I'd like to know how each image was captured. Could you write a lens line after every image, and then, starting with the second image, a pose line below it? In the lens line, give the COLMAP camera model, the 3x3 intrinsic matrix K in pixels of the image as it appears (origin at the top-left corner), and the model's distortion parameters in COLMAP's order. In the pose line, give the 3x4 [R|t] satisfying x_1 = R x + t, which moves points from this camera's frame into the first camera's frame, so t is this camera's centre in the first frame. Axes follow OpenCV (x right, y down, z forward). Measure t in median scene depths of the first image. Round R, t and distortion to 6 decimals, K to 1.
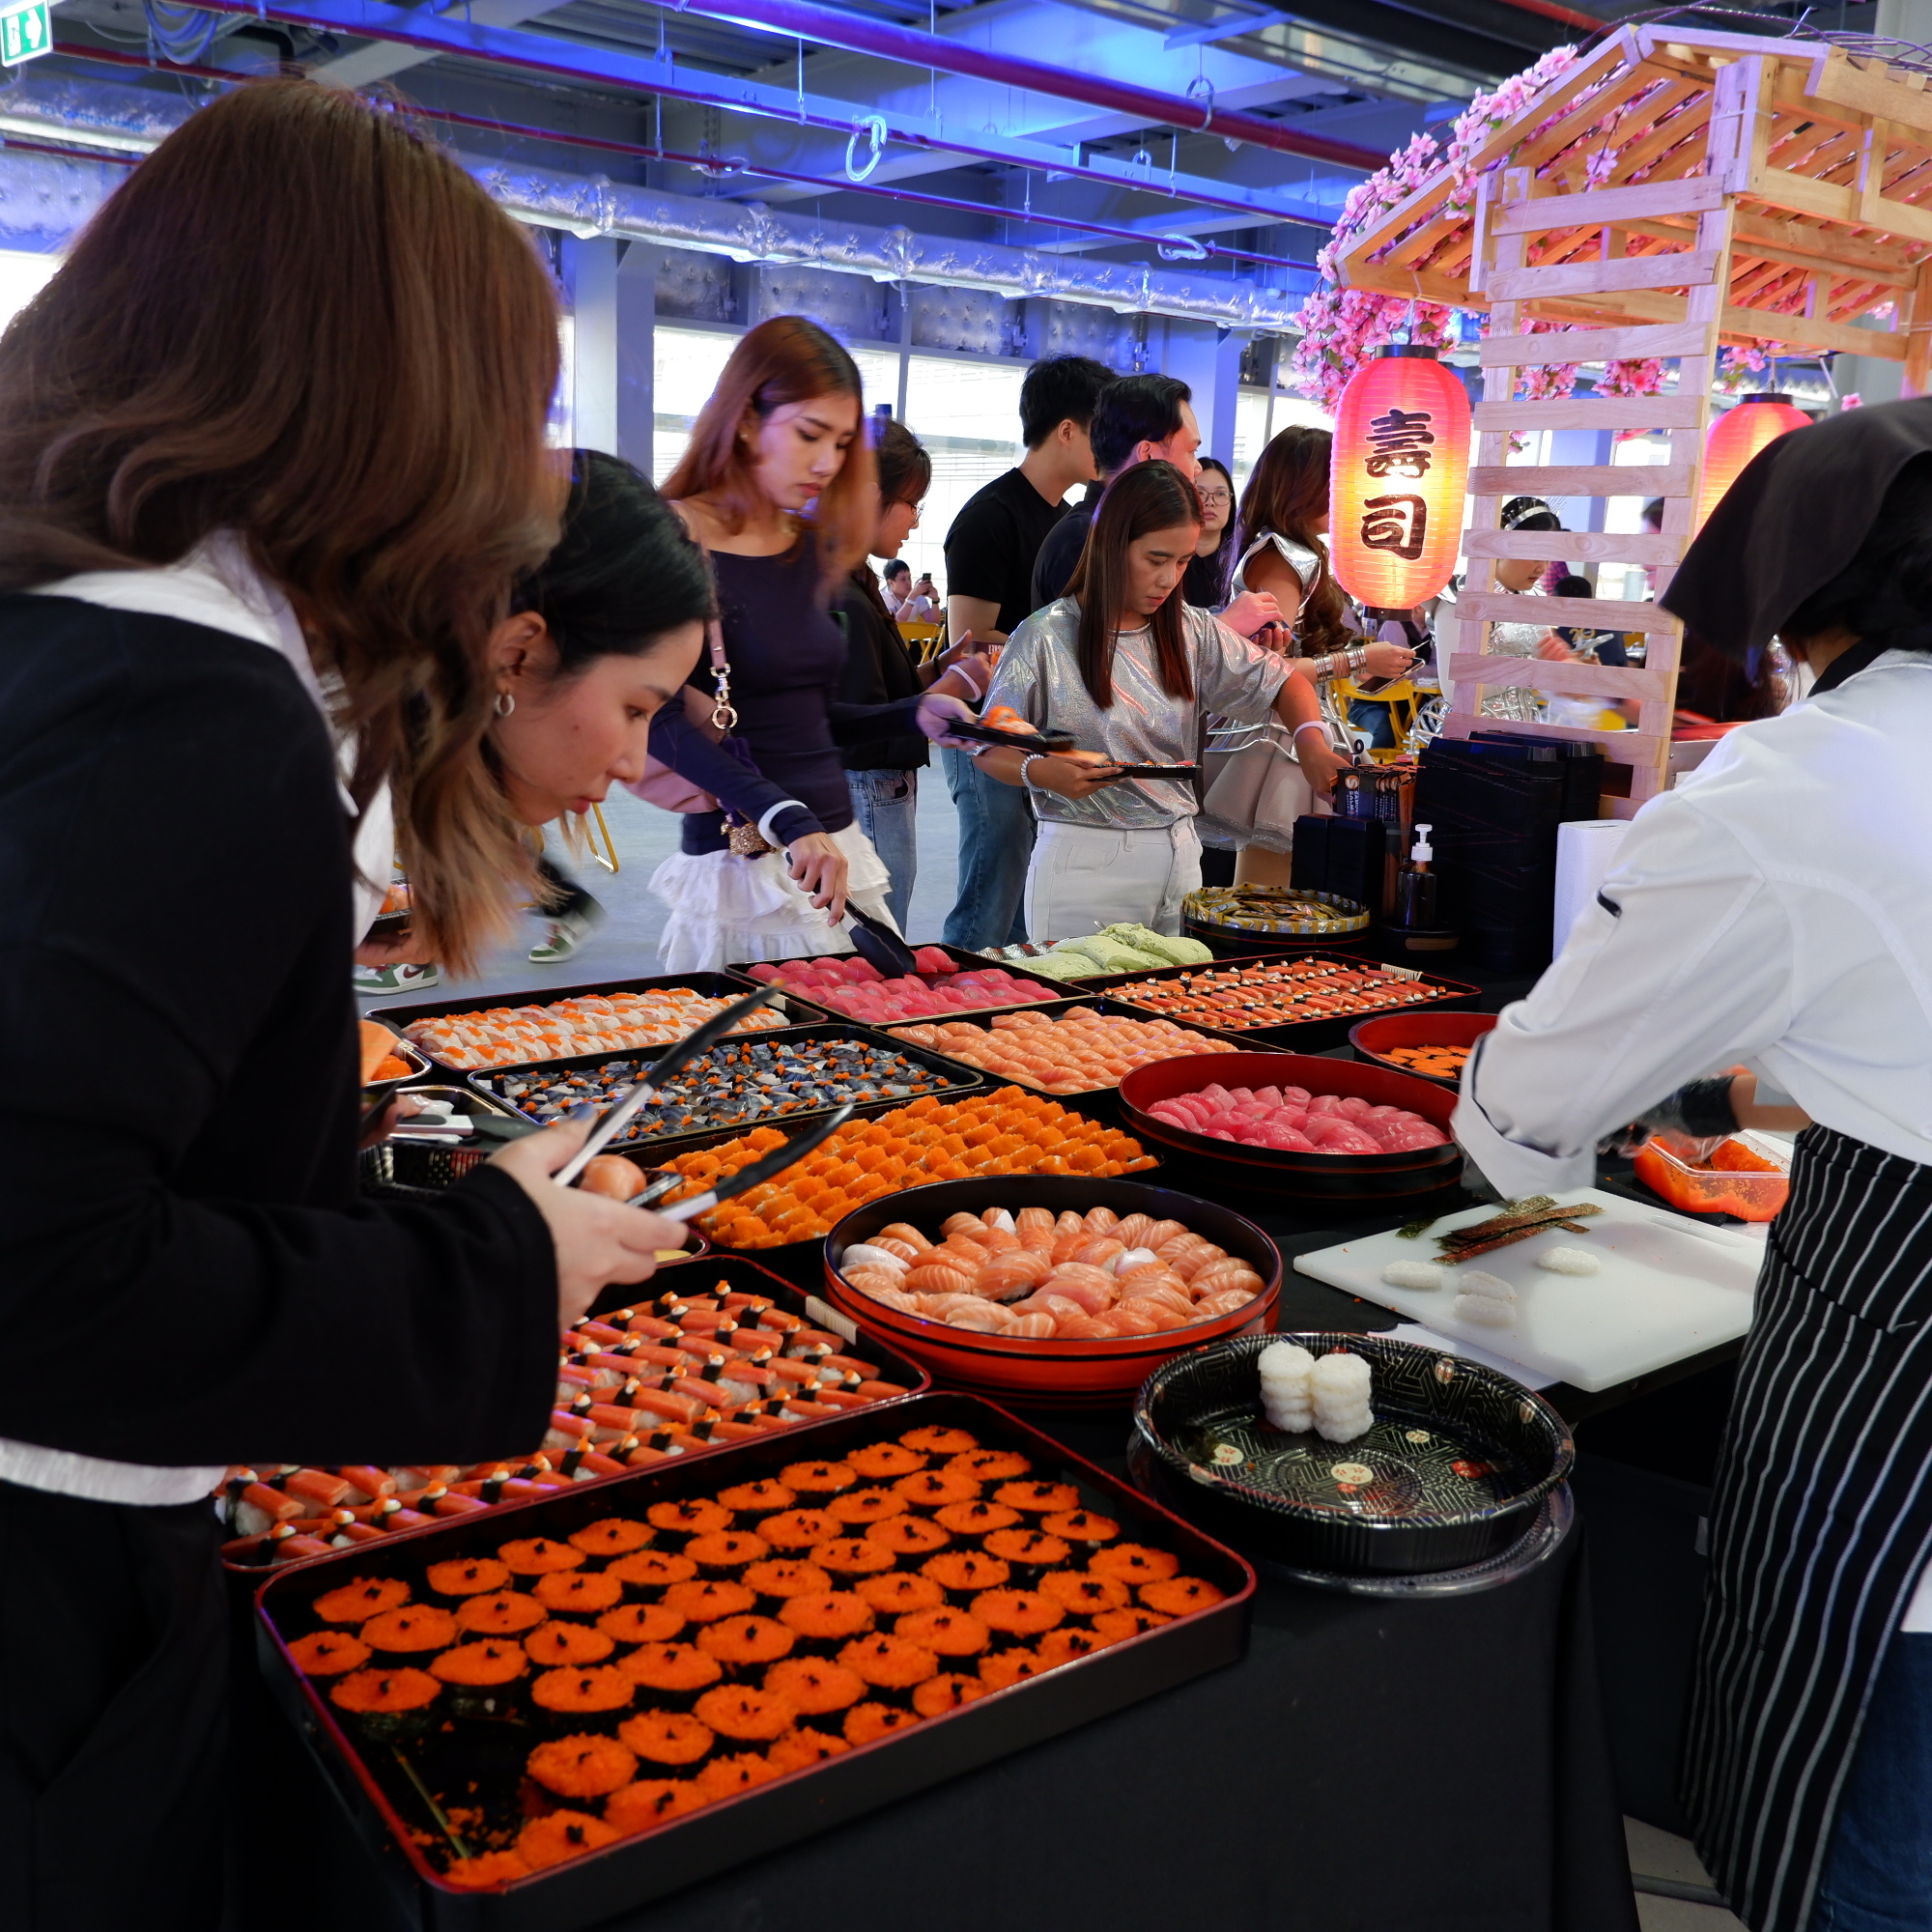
lens RADIAL K [[1894.3, 0, 965.7], [0, 1894.3, 959.6], [0, 0, 1]] dist [-0.000461, 0.000000]
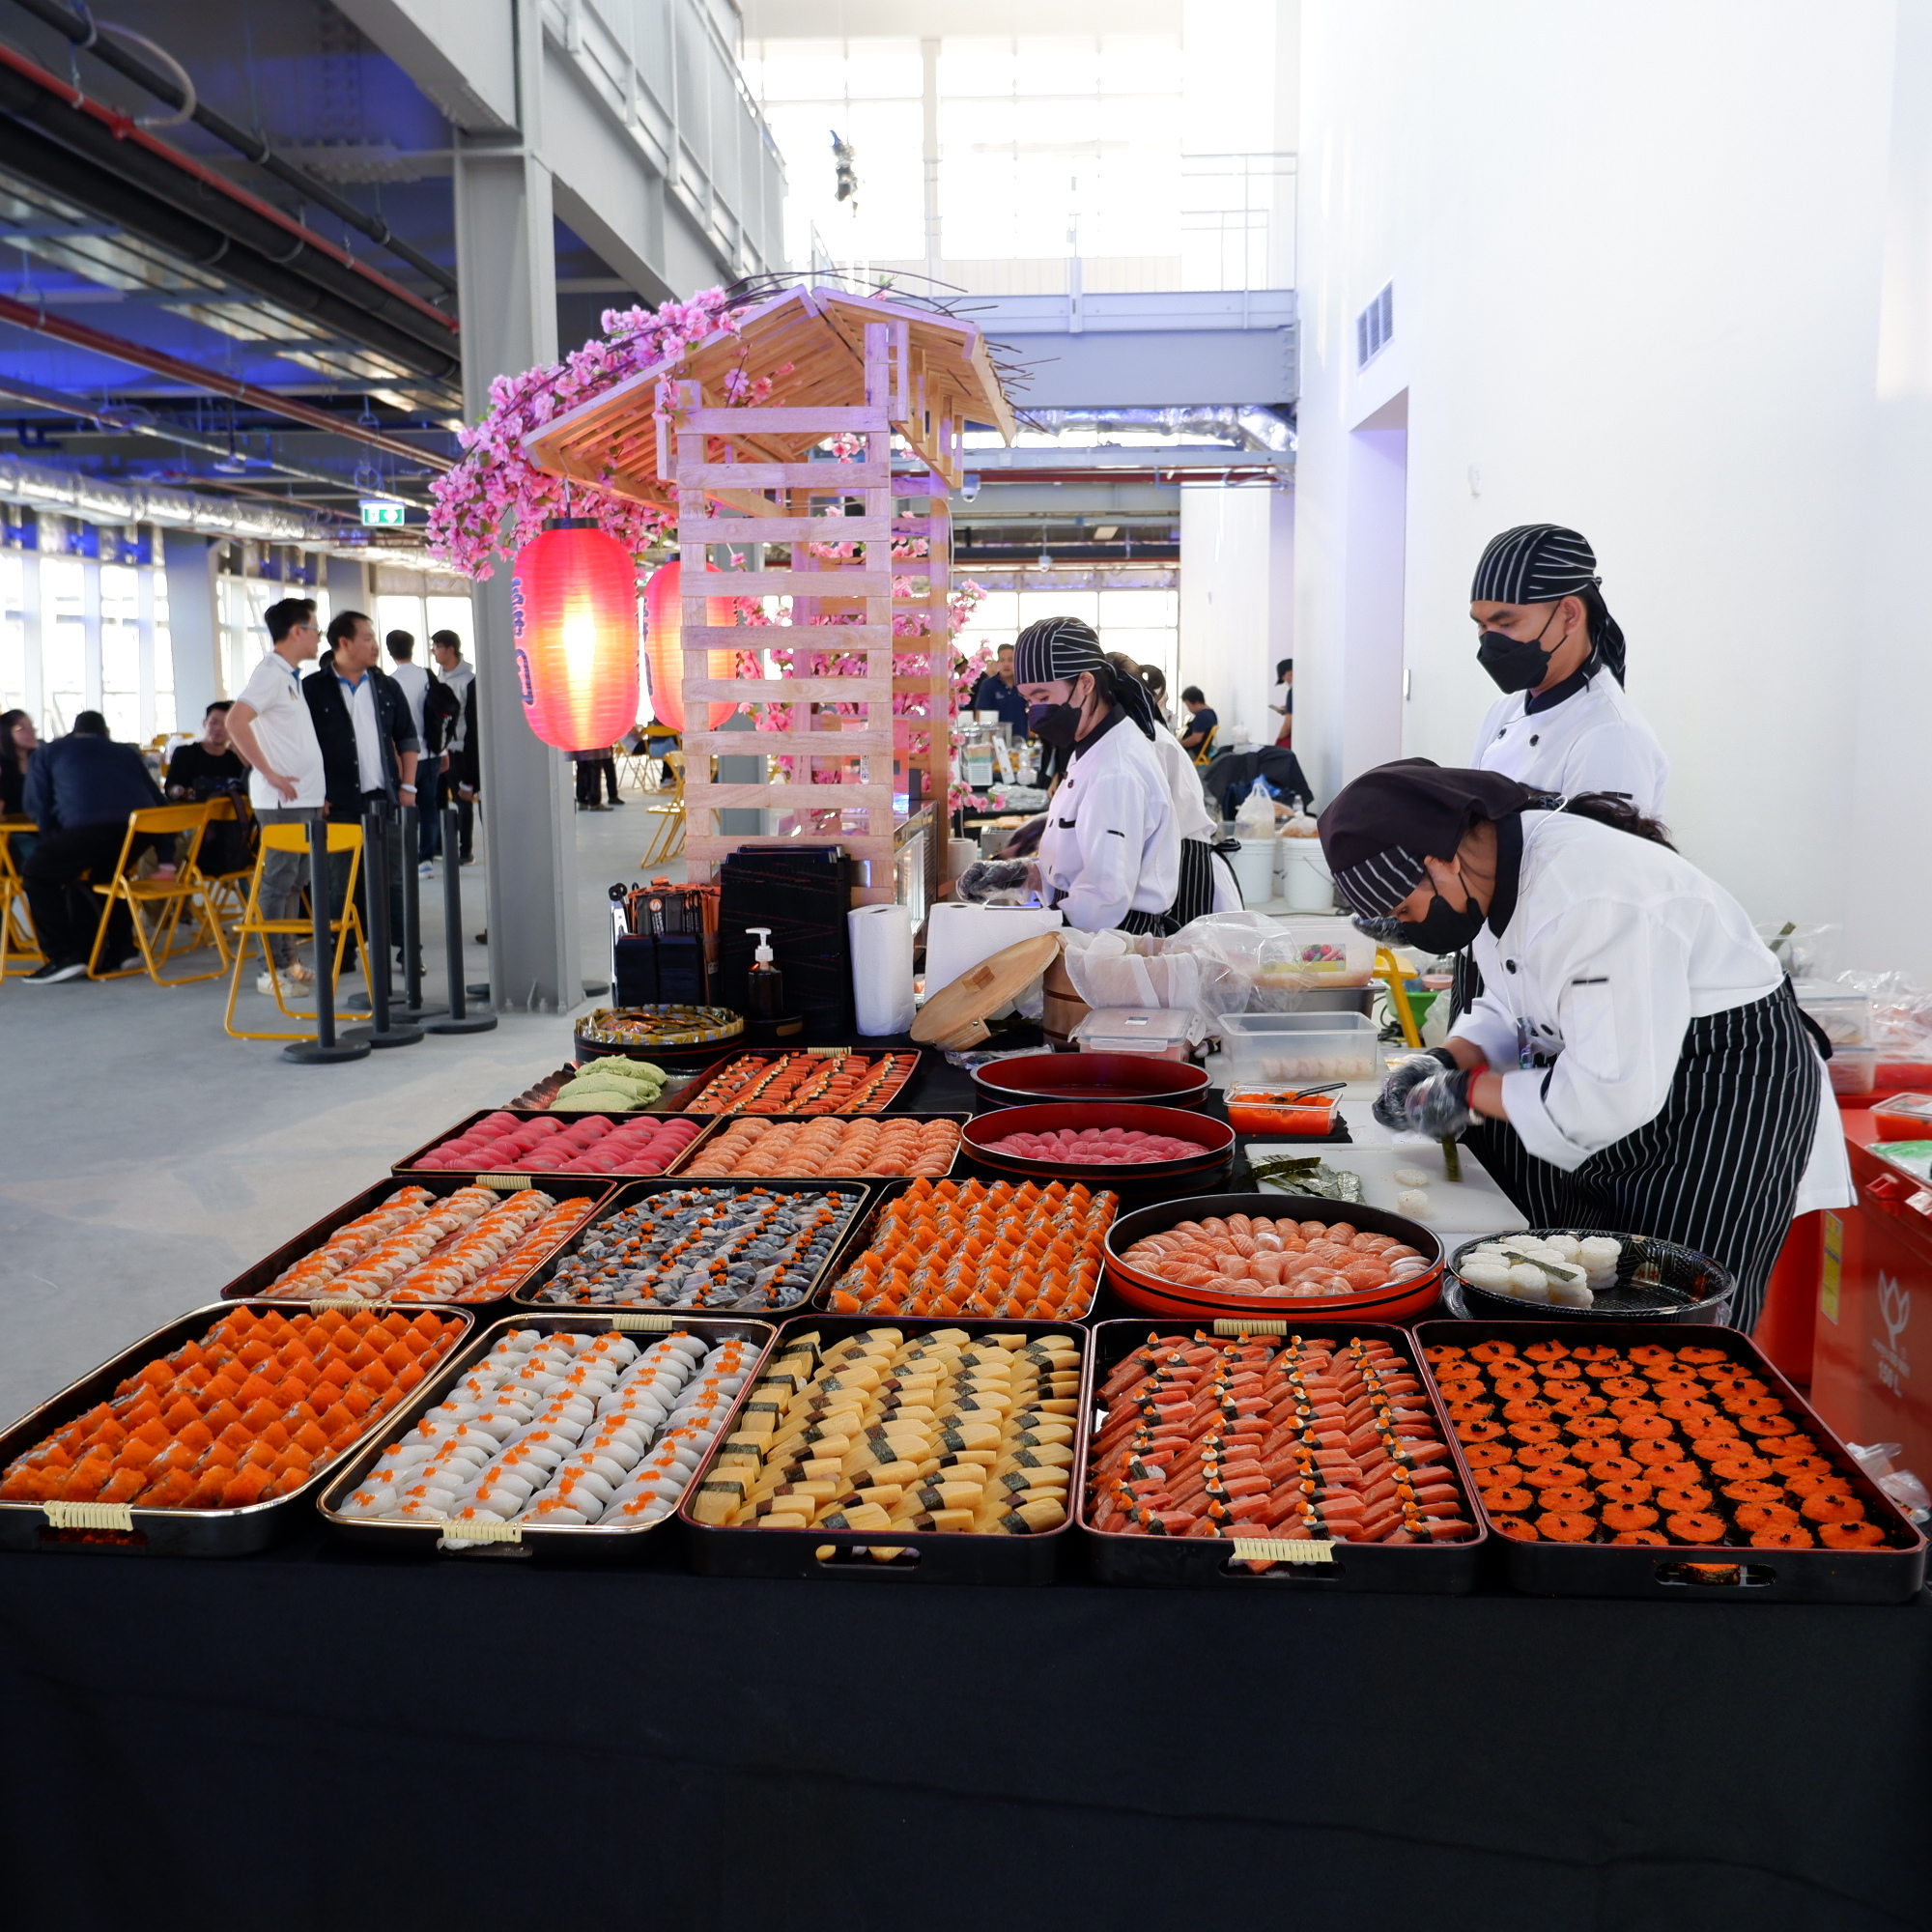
lens RADIAL K [[1894.3, 0, 962.4], [0, 1894.3, 965.6], [0, 0, 1]] dist [-0.000461, 0.000000]
pose [[0.660933, -0.153106, 0.734660, -0.832196], [0.190527, 0.981125, 0.033063, -0.098747], [-0.725856, 0.118120, 0.677629, 0.173145]]
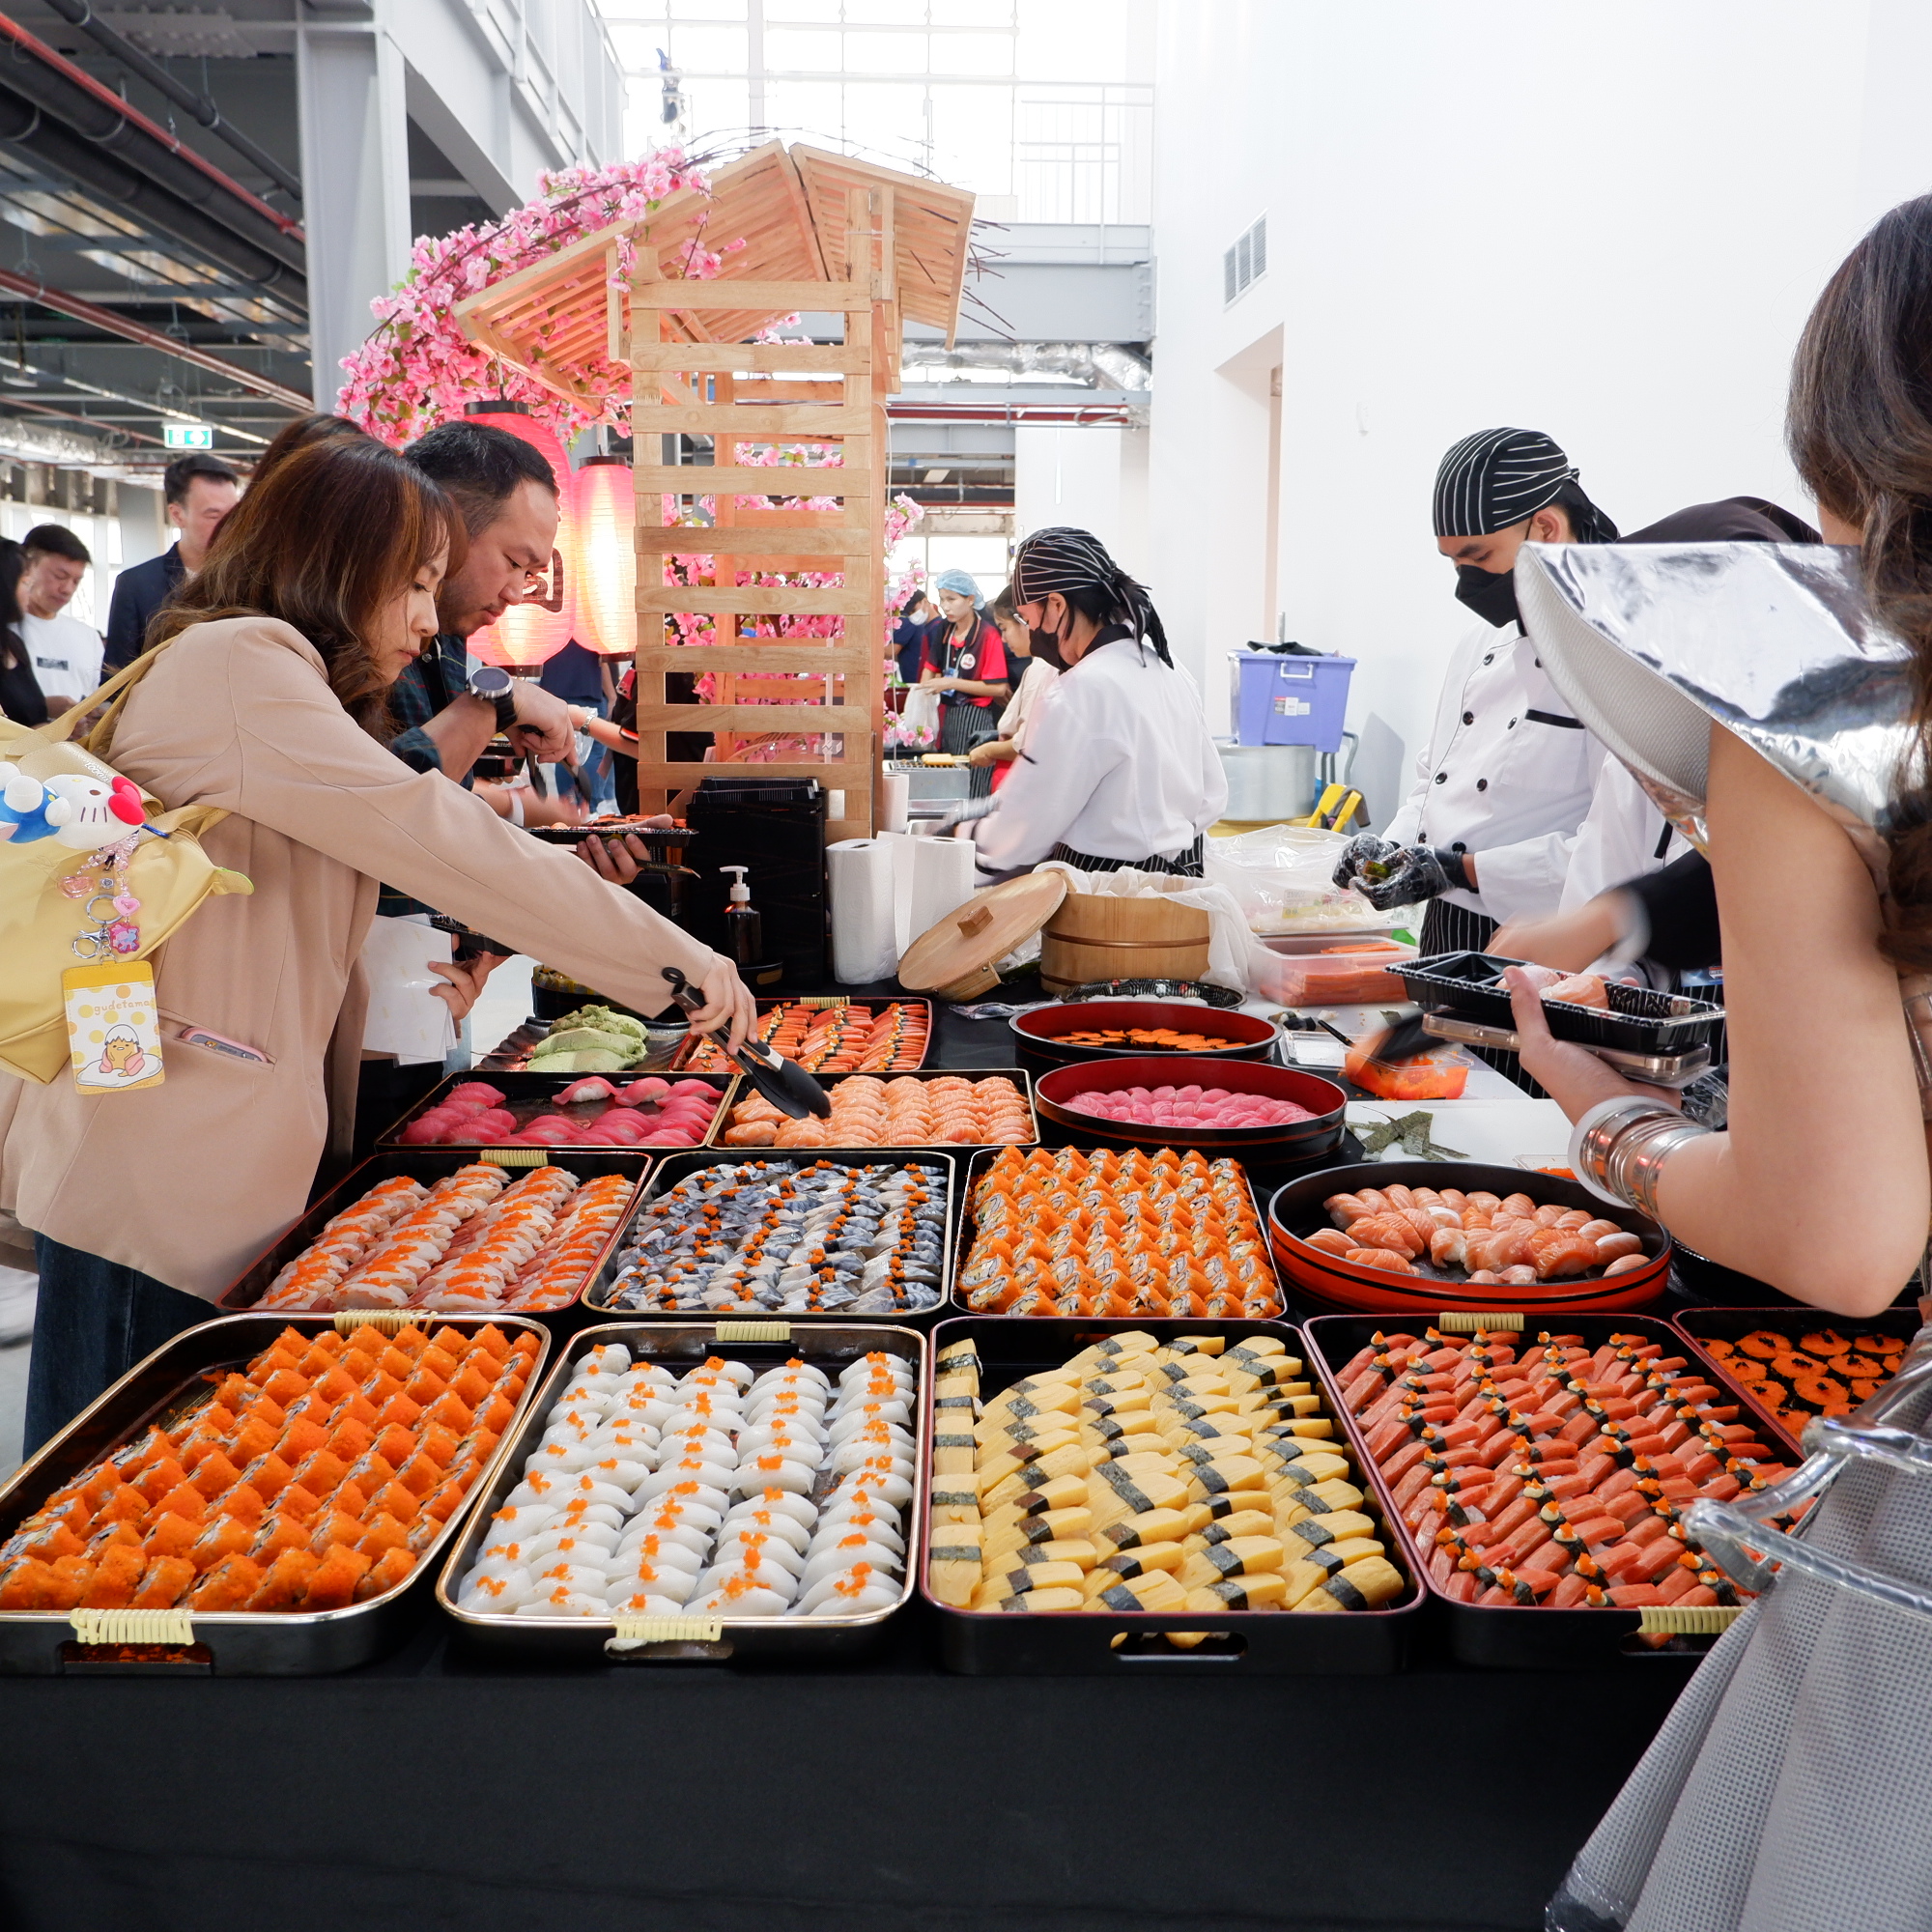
lens RADIAL K [[1894.3, 0, 970.2], [0, 1894.3, 971.0], [0, 0, 1]] dist [-0.000461, 0.000000]
pose [[0.584371, -0.177765, 0.791777, -0.807819], [0.188027, 0.978819, 0.080985, -0.115390], [-0.789403, 0.101550, 0.605418, 0.403935]]
